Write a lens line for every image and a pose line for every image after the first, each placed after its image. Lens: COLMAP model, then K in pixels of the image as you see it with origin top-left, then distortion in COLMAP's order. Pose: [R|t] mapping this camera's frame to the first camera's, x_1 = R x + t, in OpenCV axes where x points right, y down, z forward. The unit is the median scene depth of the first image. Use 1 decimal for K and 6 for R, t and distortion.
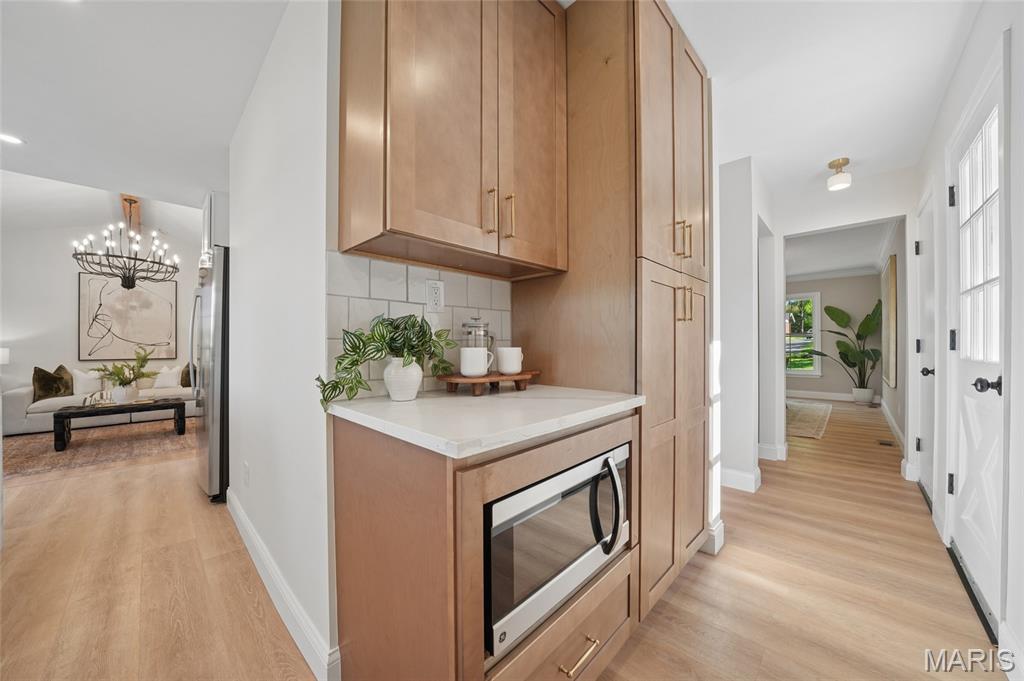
lens RADIAL K [[358.8, 0, 509.2], [0, 358.8, 343.9], [0, 0, 1]] dist [-0.014679, 0.000029]
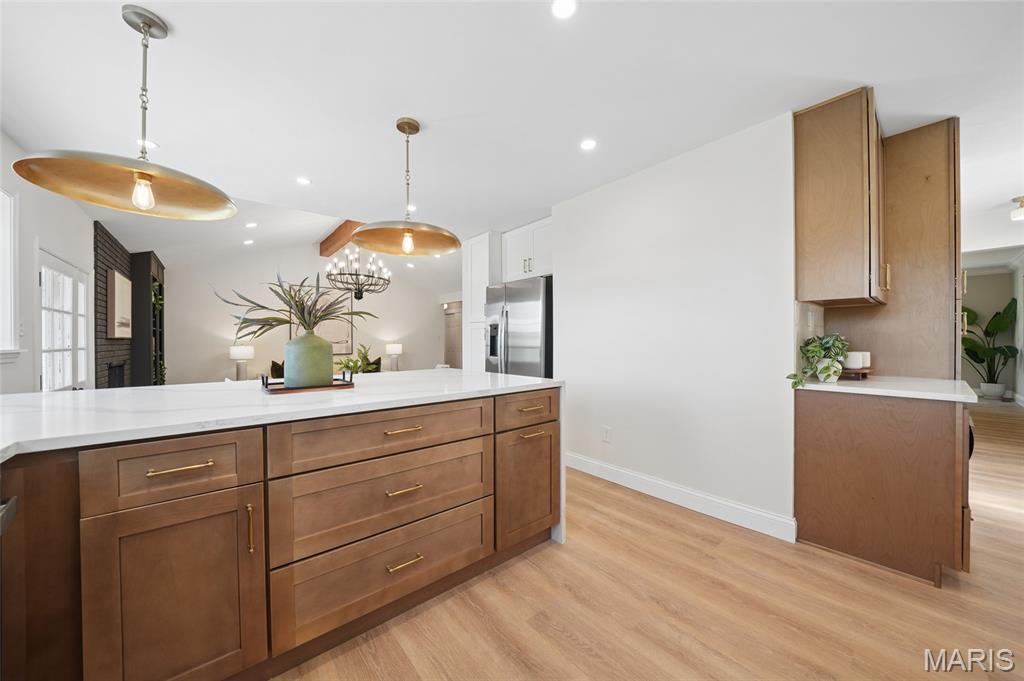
lens RADIAL K [[358.8, 0, 509.6], [0, 358.8, 337.7], [0, 0, 1]] dist [-0.014679, 0.000029]
pose [[0.994501, -0.003521, -0.104668, -0.293197], [0.003512, 0.999994, -0.000275, -0.012620], [0.104669, -0.000094, 0.994507, -0.160372]]
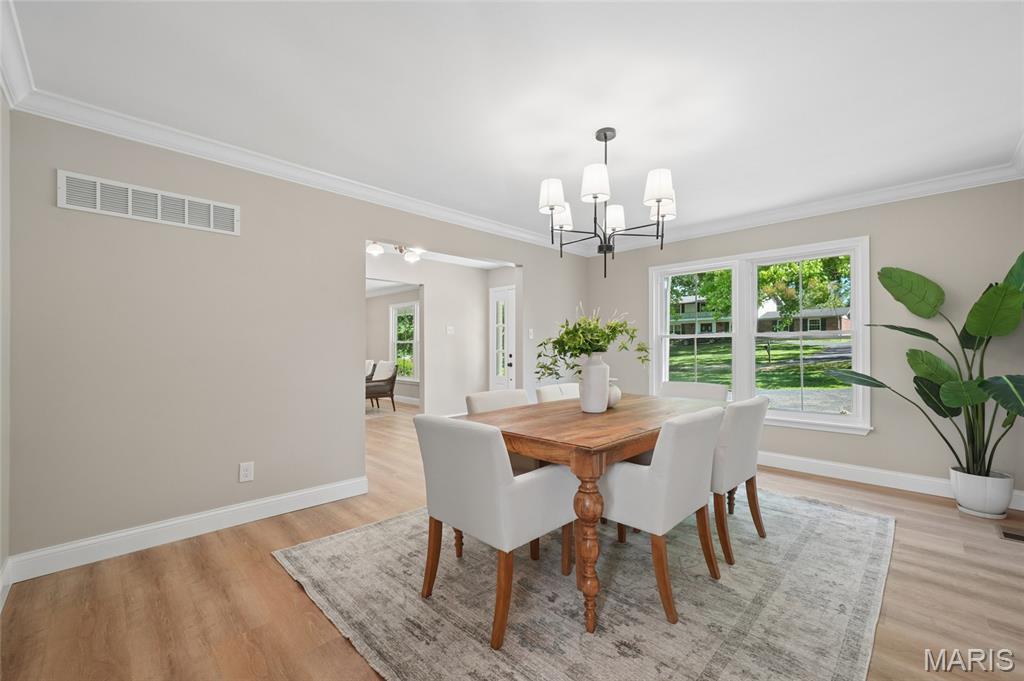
lens RADIAL K [[418.2, 0, 515.4], [0, 418.2, 351.4], [0, 0, 1]] dist [-0.001425, 0.000001]
pose [[0.999870, -0.006095, -0.014916, 0.492356], [0.006152, 0.999974, 0.003752, -0.012475], [0.014893, -0.003843, 0.999882, 0.526871]]
